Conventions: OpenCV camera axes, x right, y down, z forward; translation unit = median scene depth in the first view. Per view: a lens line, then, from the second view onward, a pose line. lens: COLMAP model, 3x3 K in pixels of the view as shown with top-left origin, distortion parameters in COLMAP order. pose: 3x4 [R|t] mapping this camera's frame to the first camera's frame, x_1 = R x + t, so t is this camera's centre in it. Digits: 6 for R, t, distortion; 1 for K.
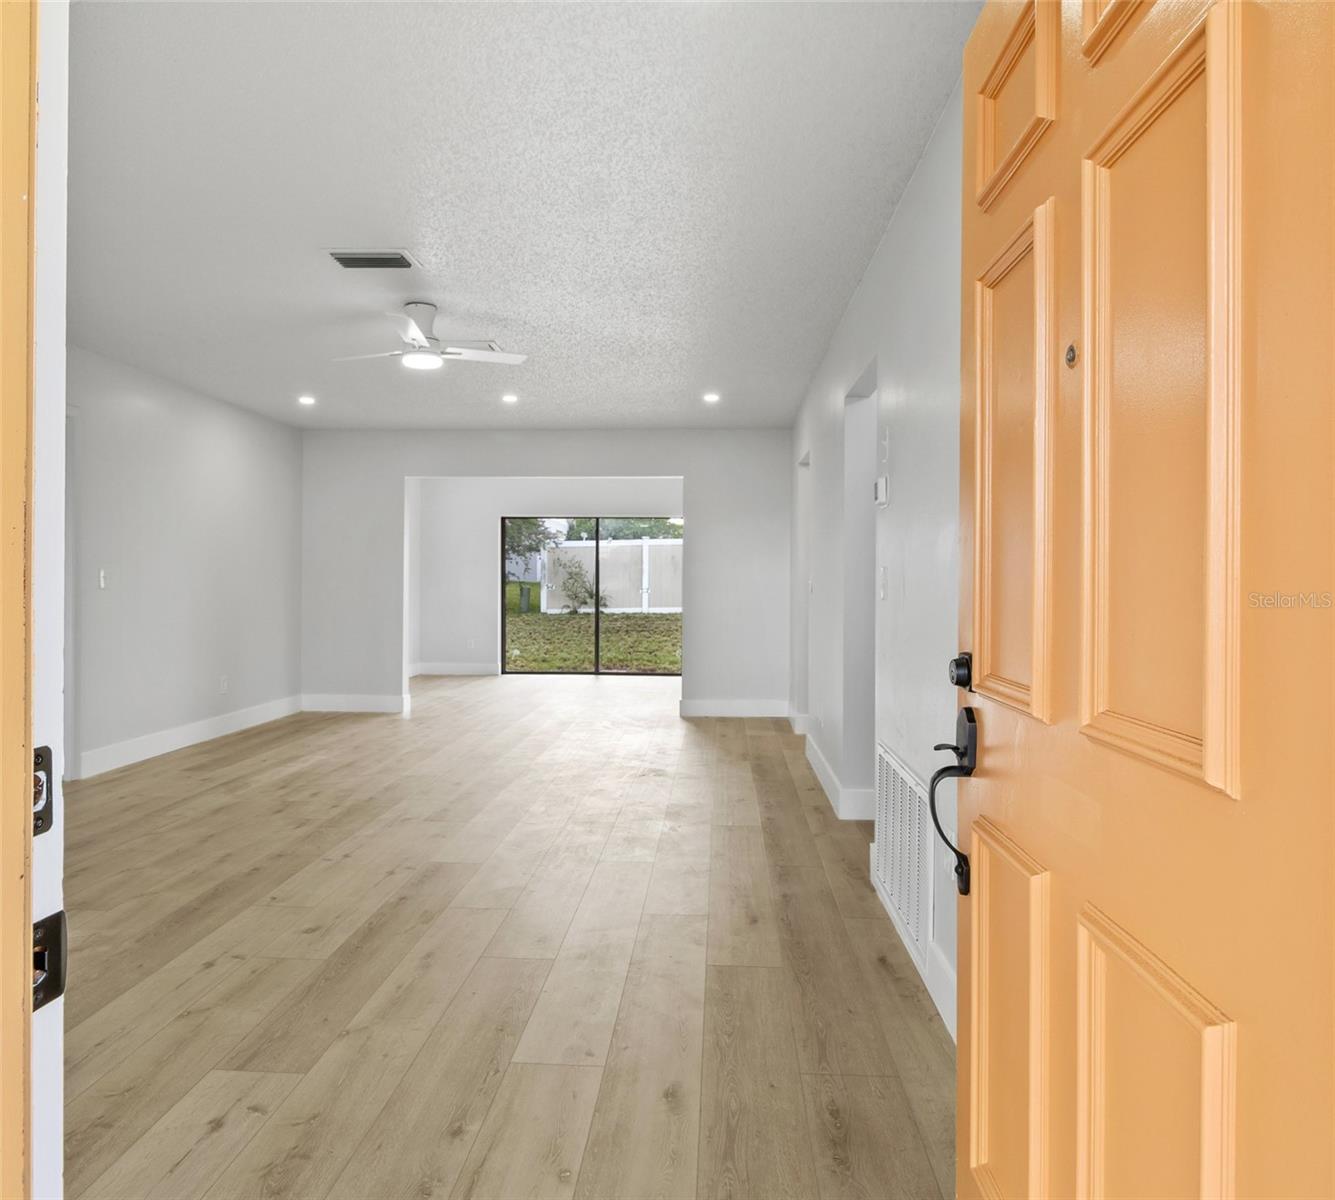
lens RADIAL K [[862.2, 0, 662.9], [0, 862.2, 582.5], [0, 0, 1]] dist [0.010941, 0.000401]
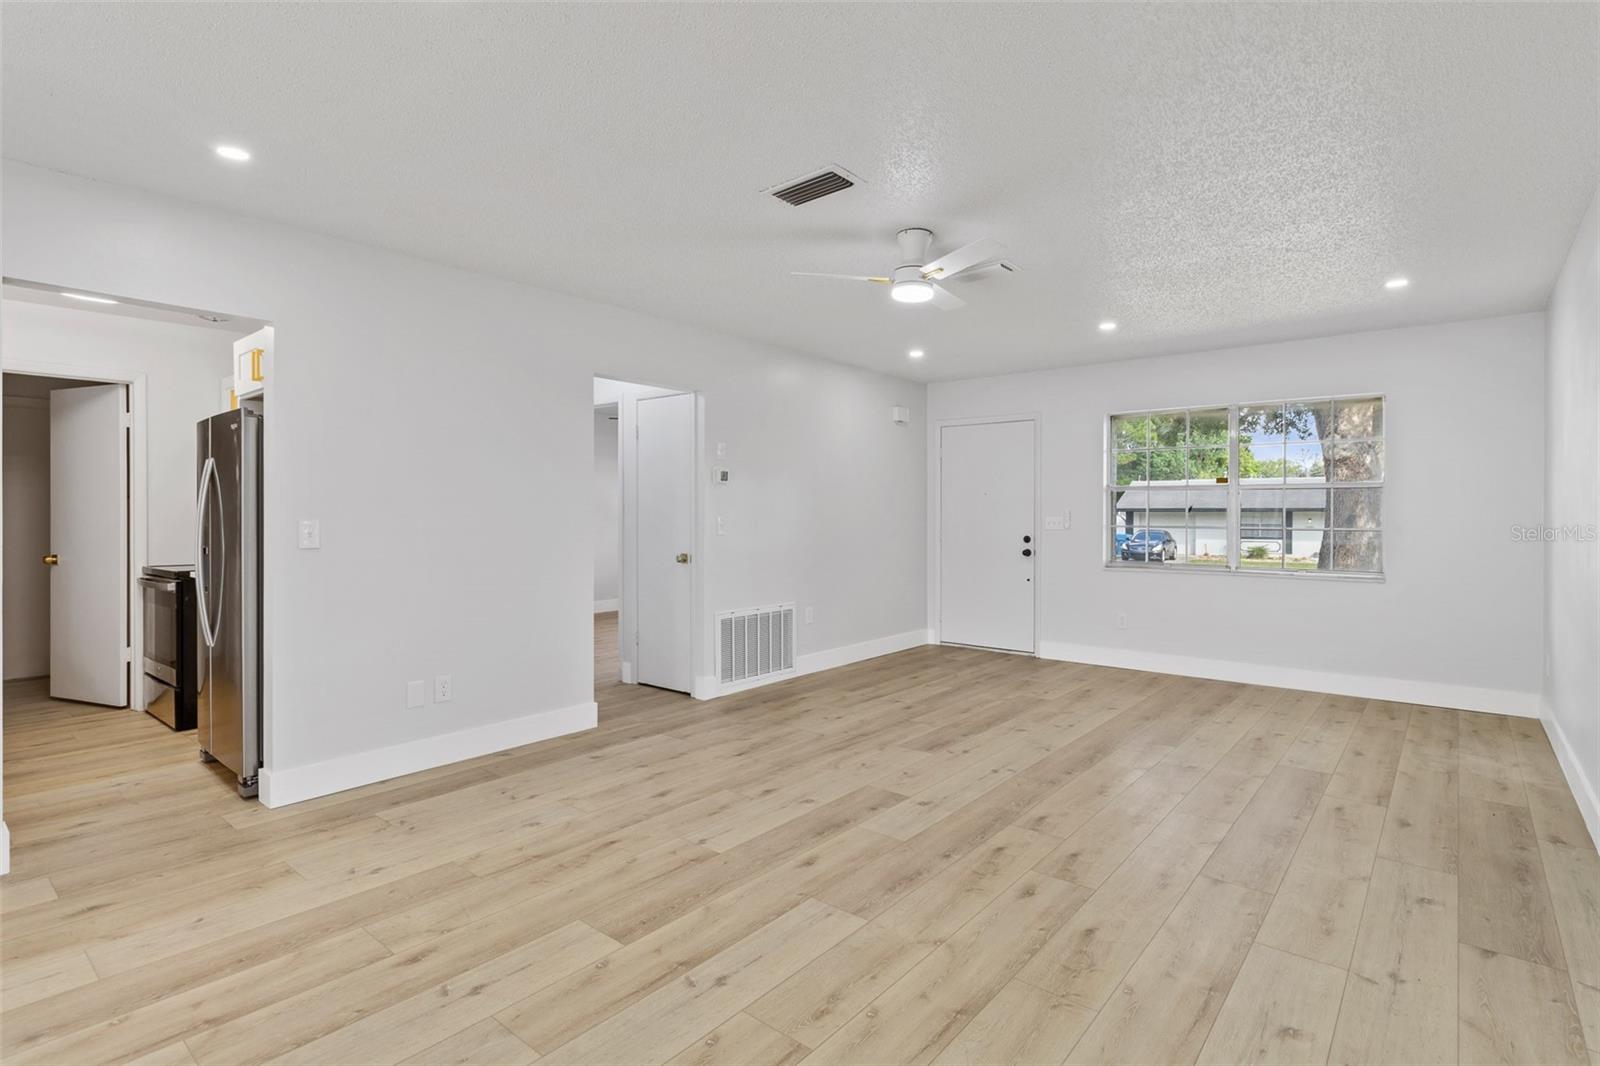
lens RADIAL K [[781.1, 0, 795.9], [0, 781.1, 517.5], [0, 0, 1]] dist [-0.002833, -0.000630]
pose [[-0.800832, -0.004488, 0.598872, -0.822135], [-0.003305, 0.999990, 0.003074, -0.026268], [-0.598880, 0.000482, -0.800839, 2.113833]]
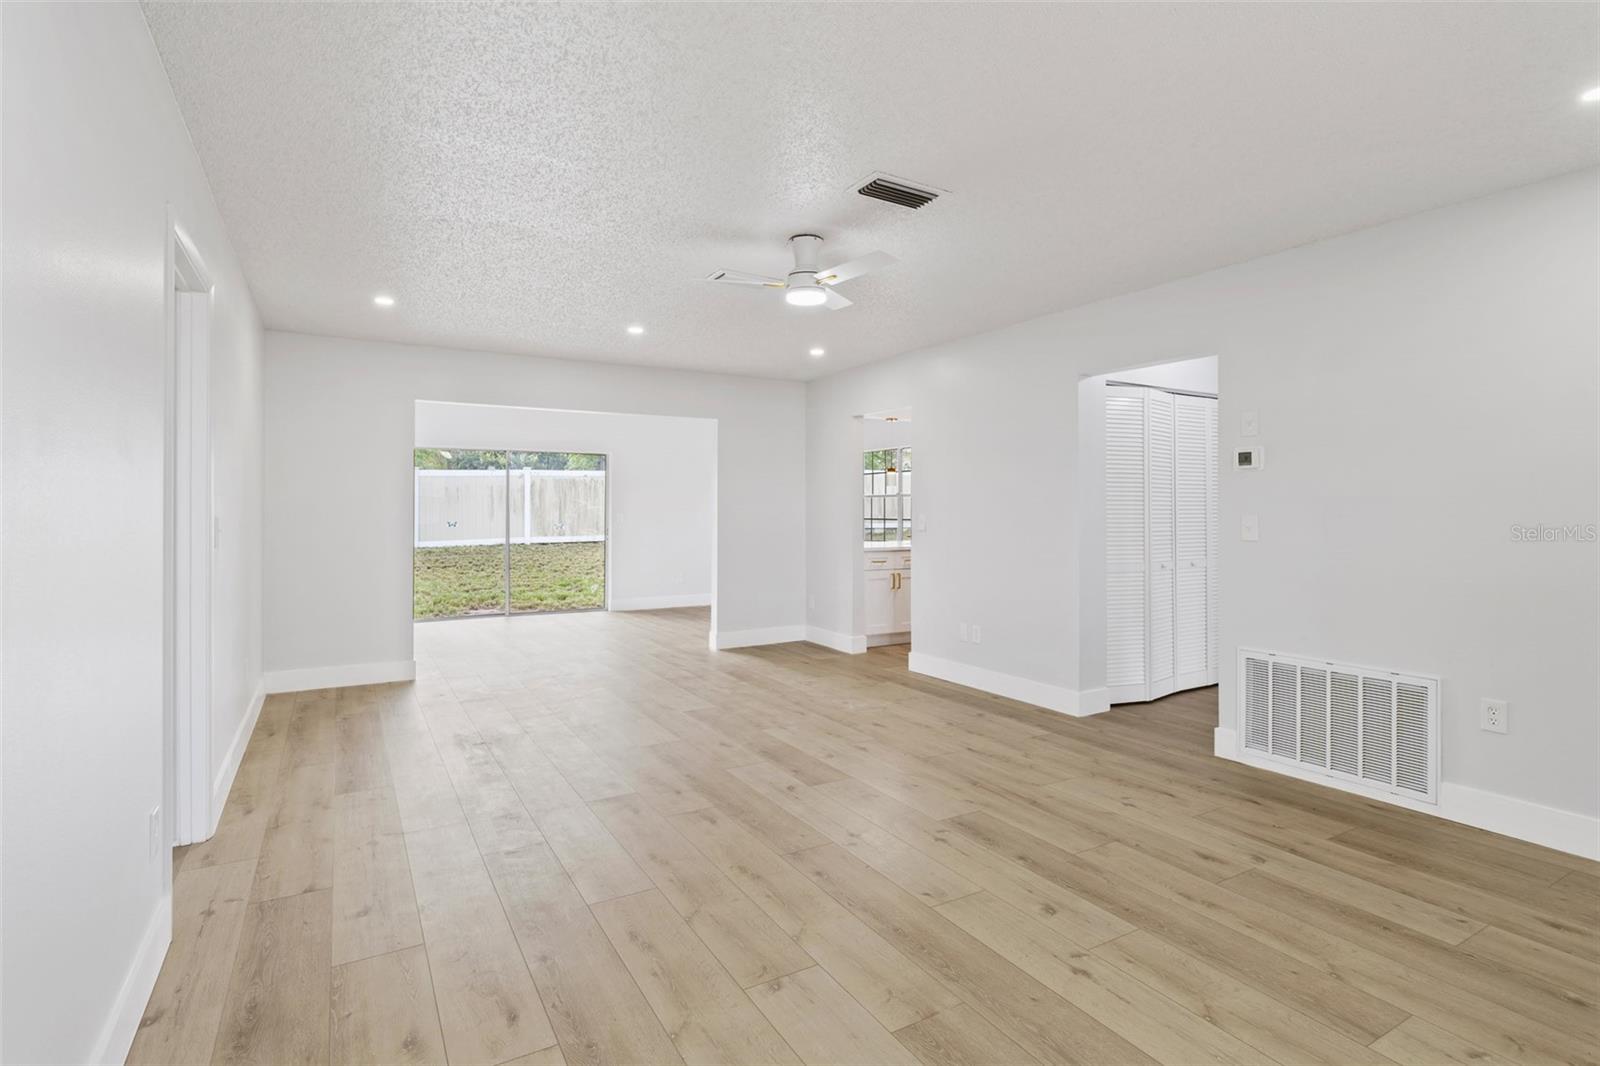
lens RADIAL K [[773.1, 0, 805.1], [0, 773.1, 509.7], [0, 0, 1]] dist [0.000104, 0.000597]
pose [[0.823415, -0.000769, 0.567440, -0.925799], [-0.001898, 0.999990, 0.004109, -0.034005], [-0.567437, -0.004460, 0.823405, 0.380094]]
